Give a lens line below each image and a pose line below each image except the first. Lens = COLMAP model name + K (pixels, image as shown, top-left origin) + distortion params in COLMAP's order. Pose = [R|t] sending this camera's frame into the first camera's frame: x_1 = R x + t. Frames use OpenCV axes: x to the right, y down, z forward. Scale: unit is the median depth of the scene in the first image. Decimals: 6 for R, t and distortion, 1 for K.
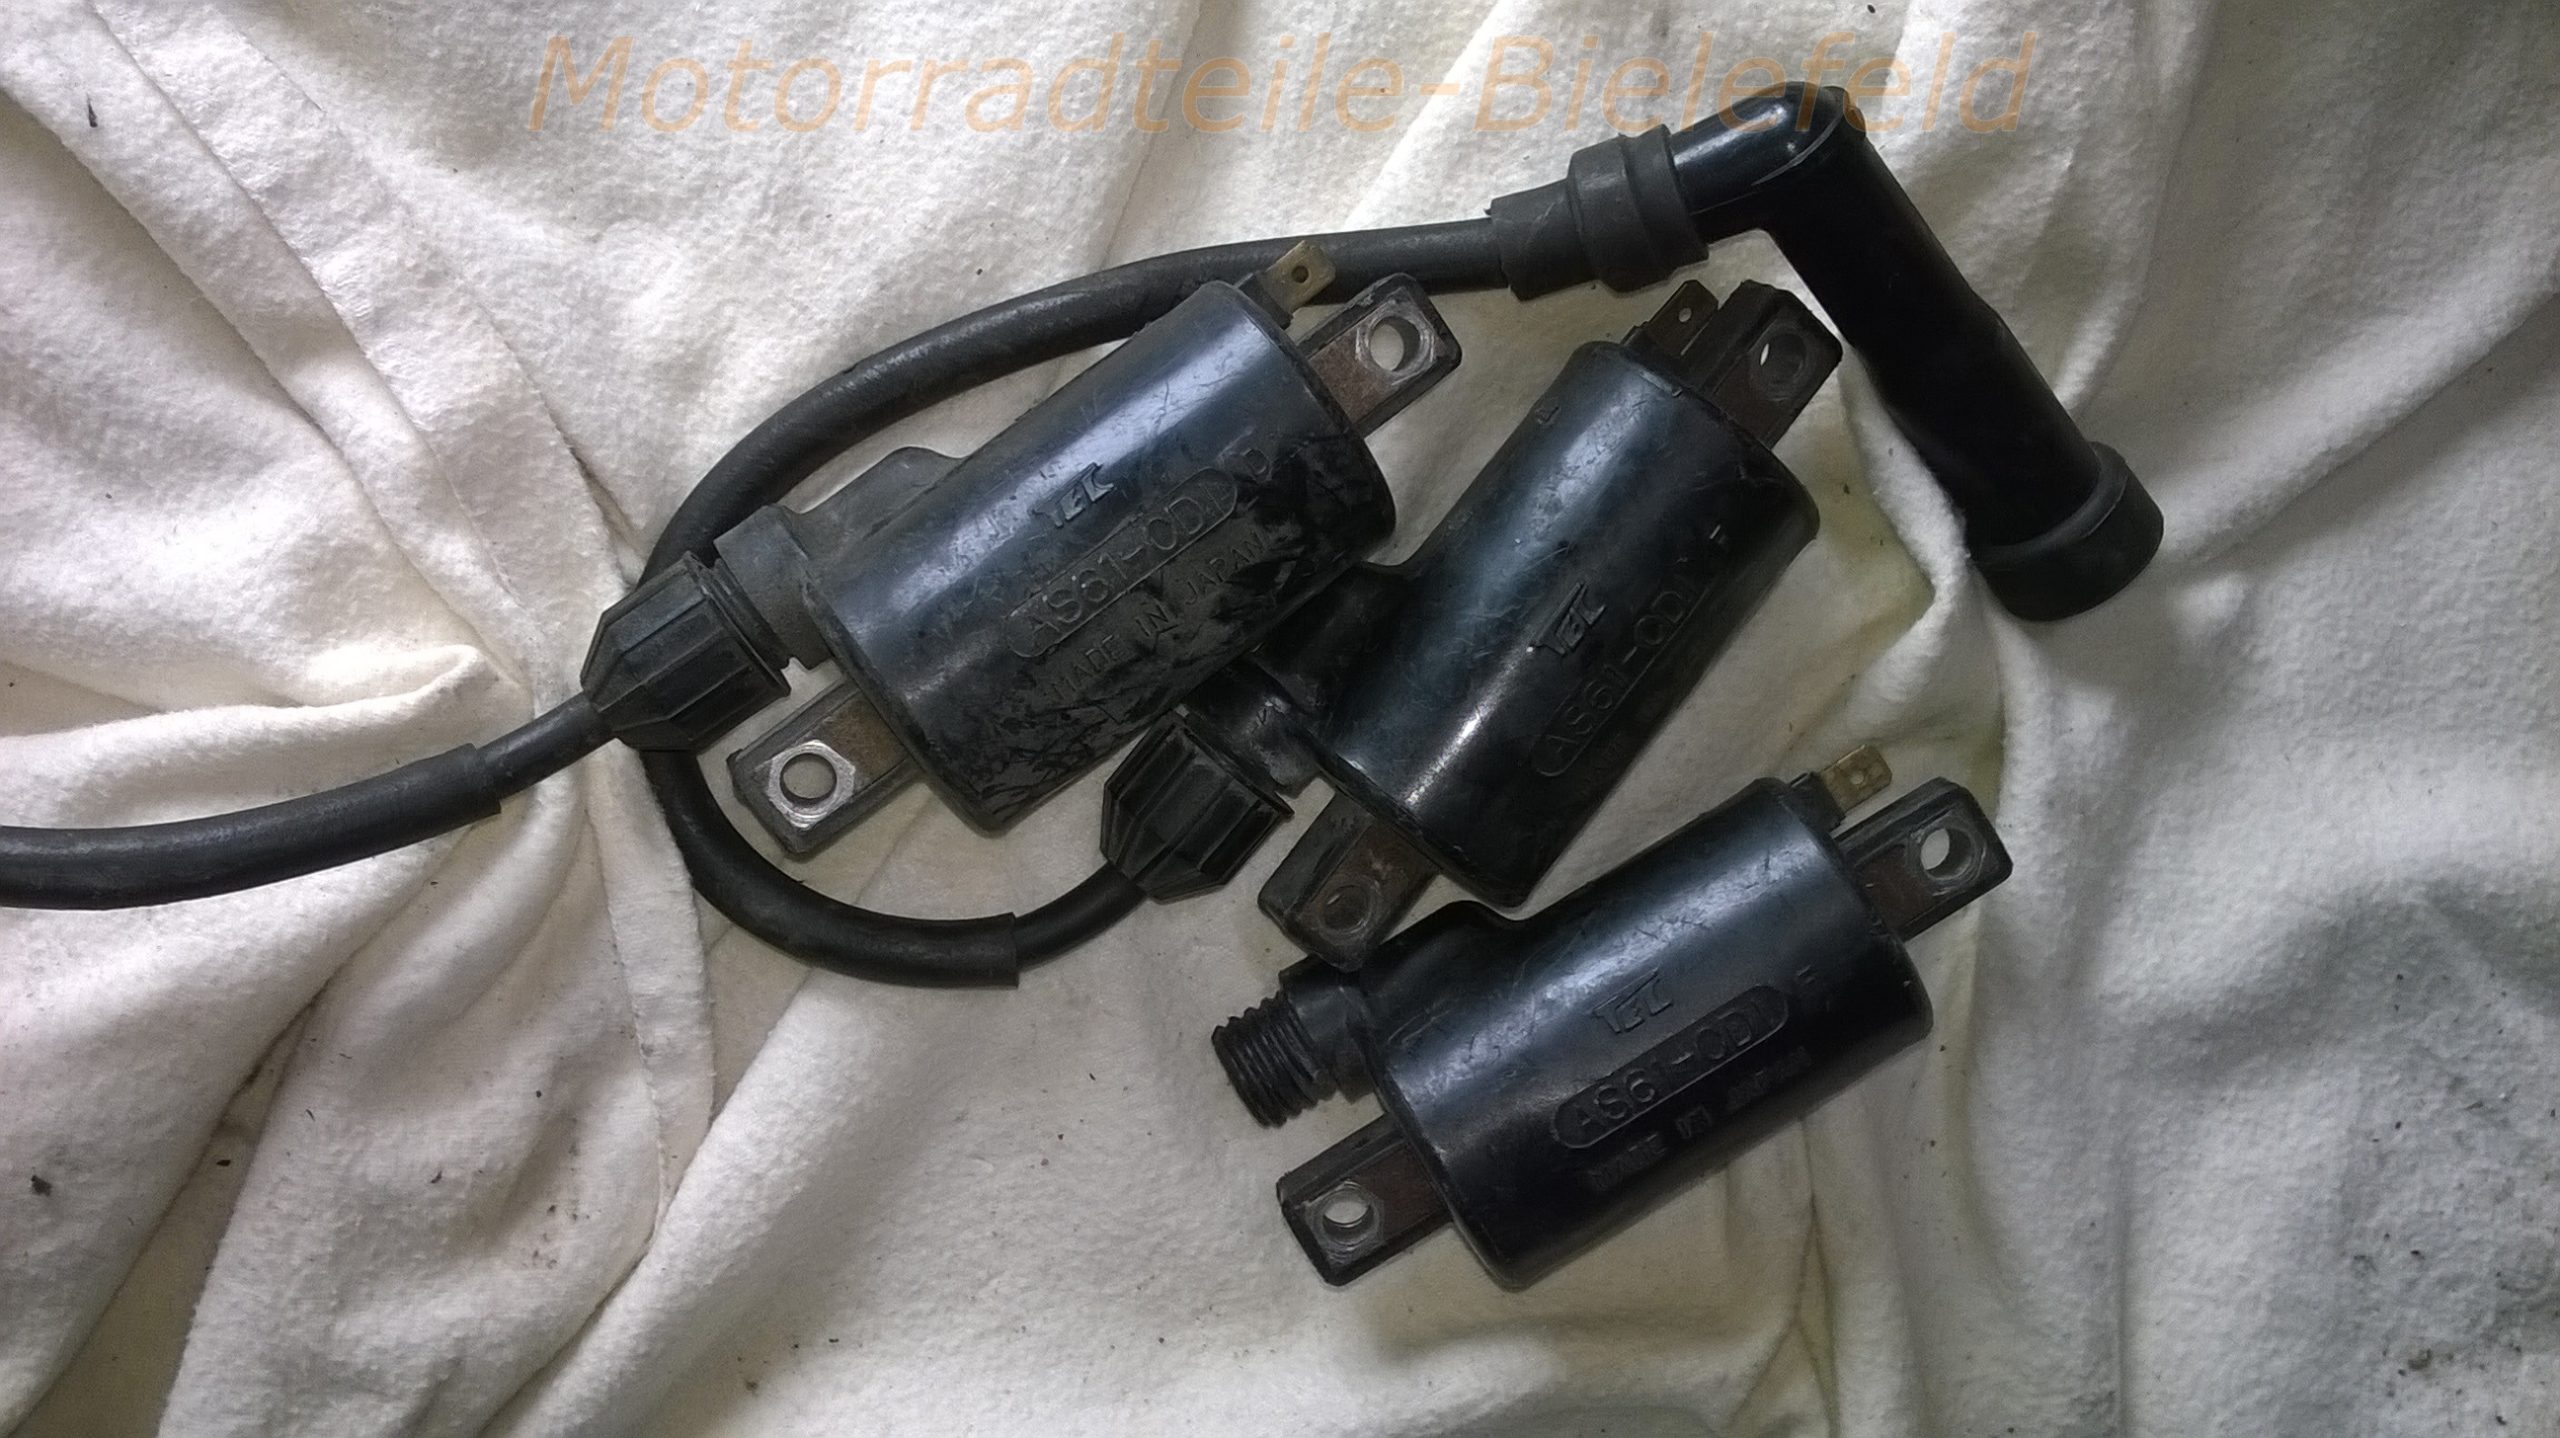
lens RADIAL K [[2492.0, 0, 1280.0], [0, 2492.0, 719.0], [0, 0, 1]] dist [0.009124, -0.209857]
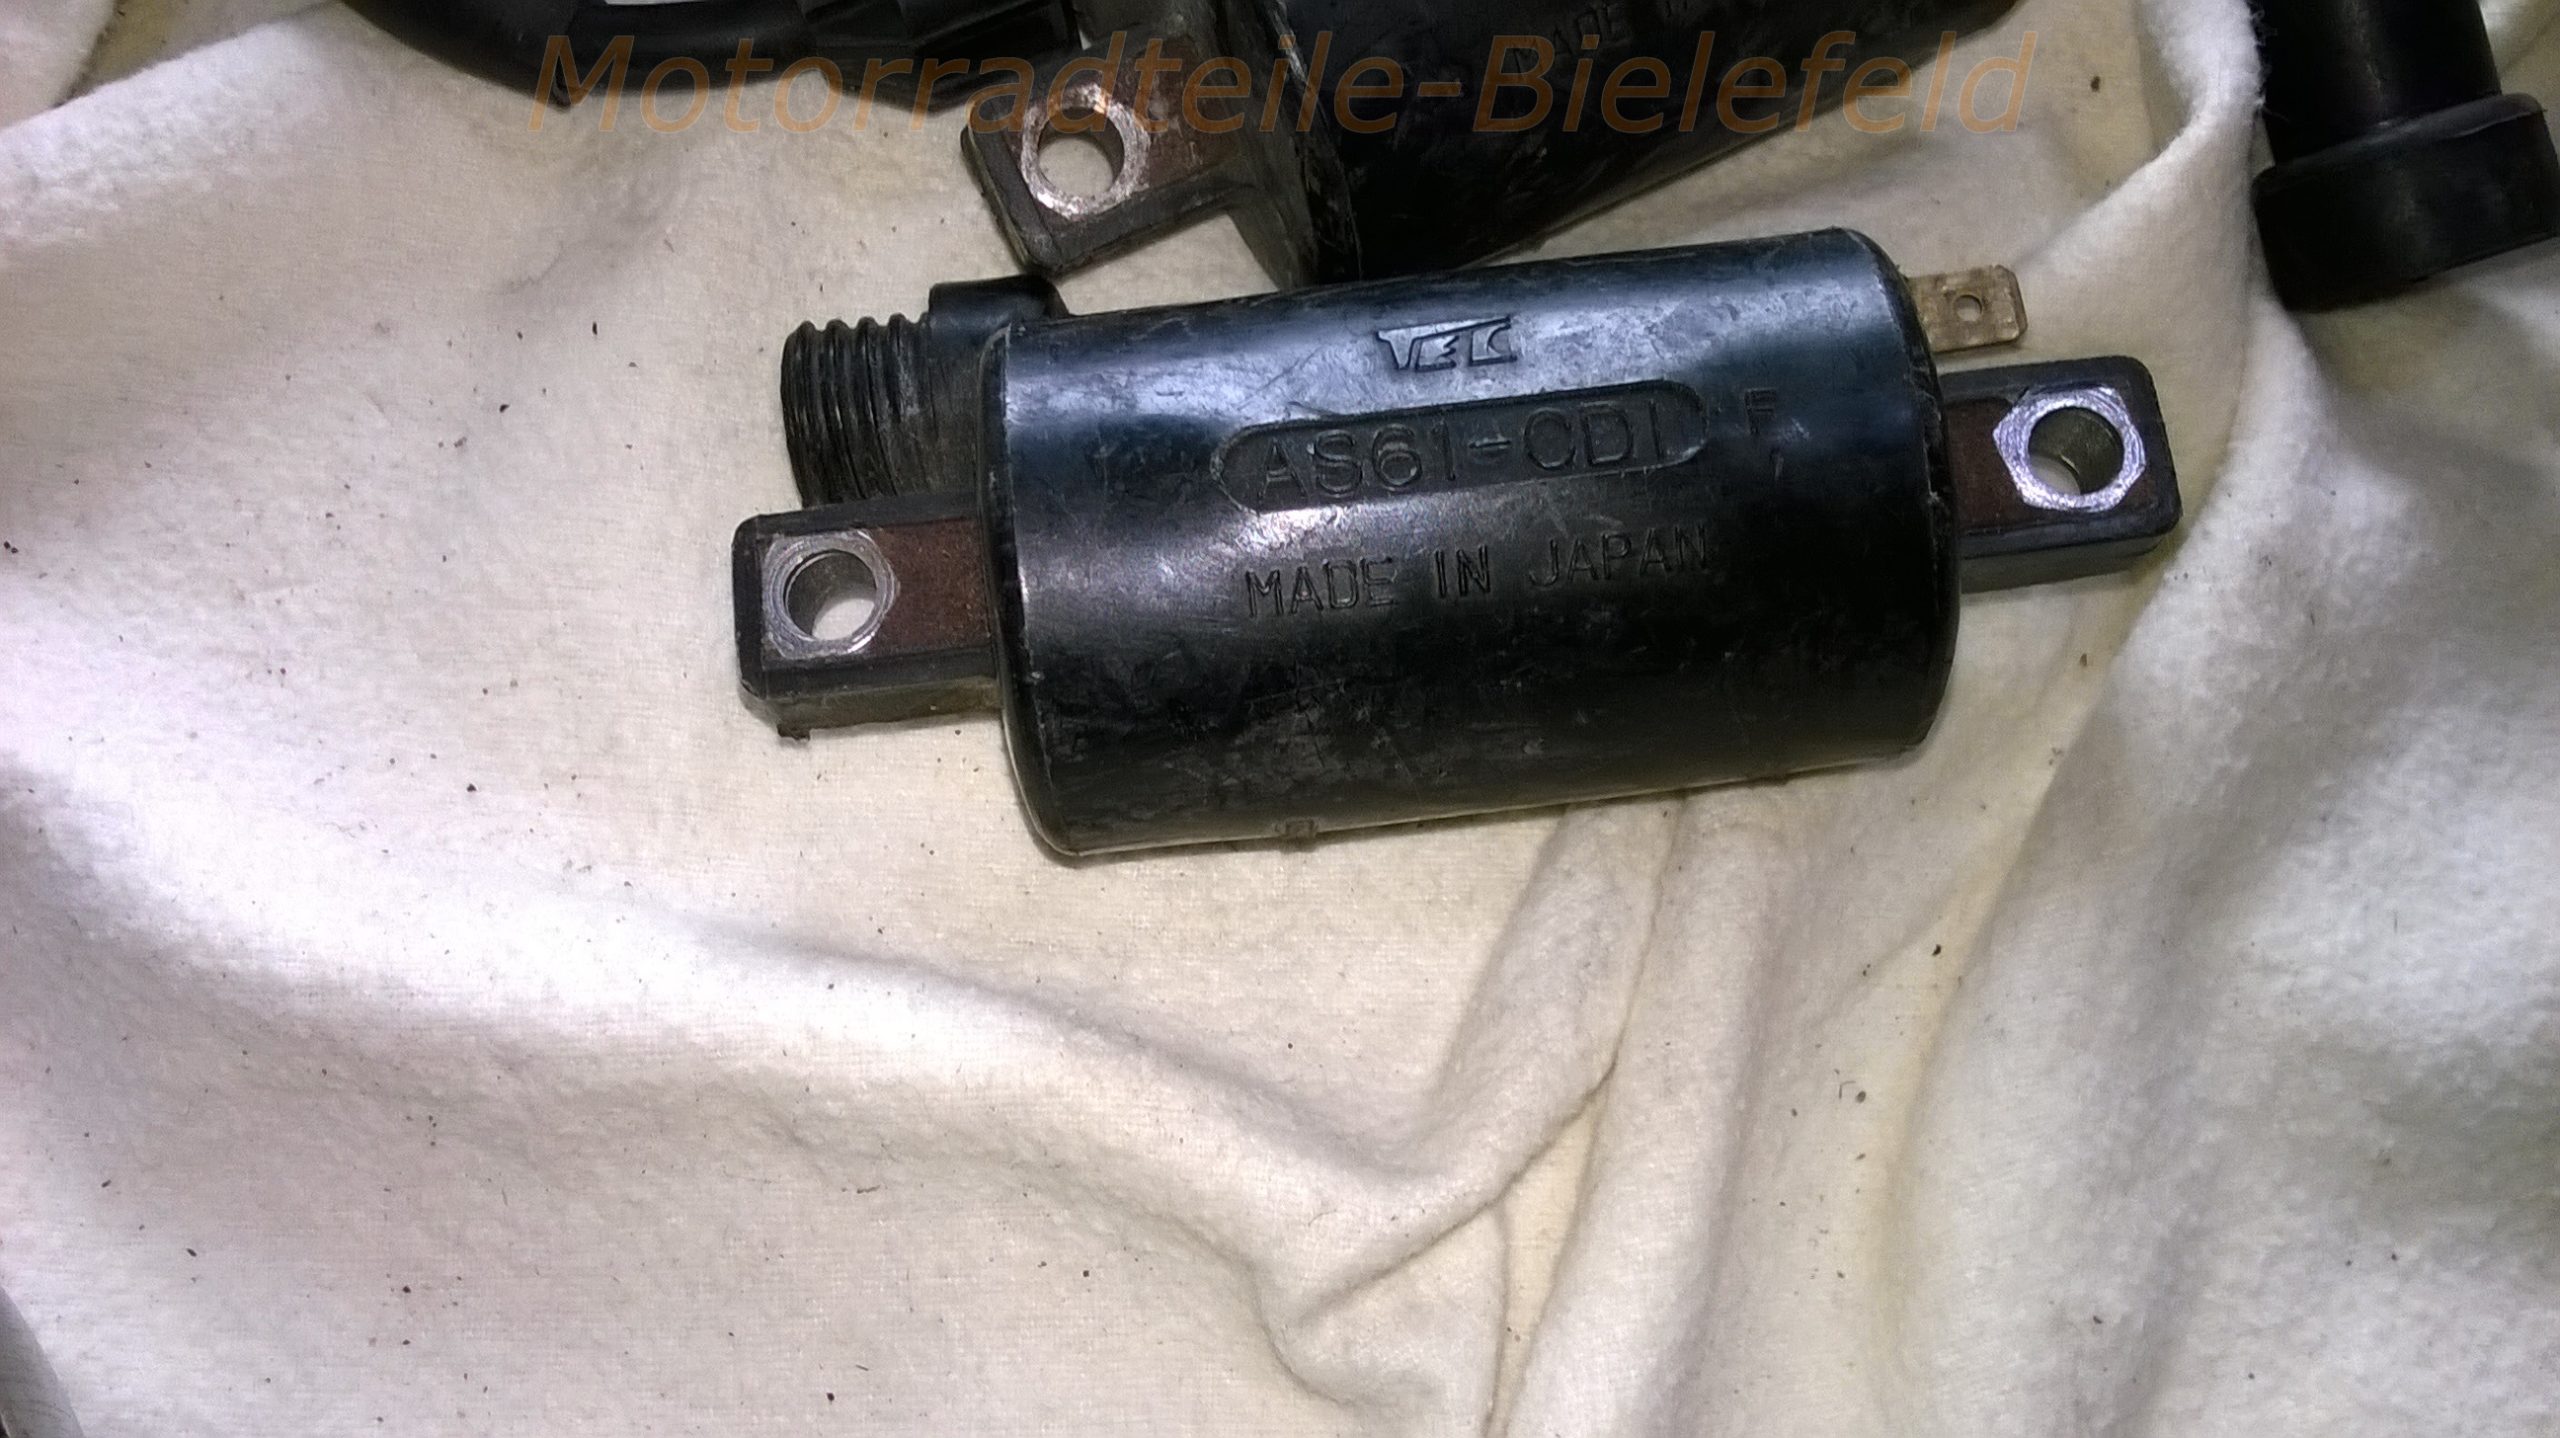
lens RADIAL K [[2492.0, 0, 1280.0], [0, 2492.0, 719.0], [0, 0, 1]] dist [0.009124, -0.209857]
pose [[0.903822, 0.393845, -0.167308, 0.220130], [-0.427670, 0.844462, -0.322462, 0.358393], [0.014285, 0.363001, 0.931679, 0.488155]]
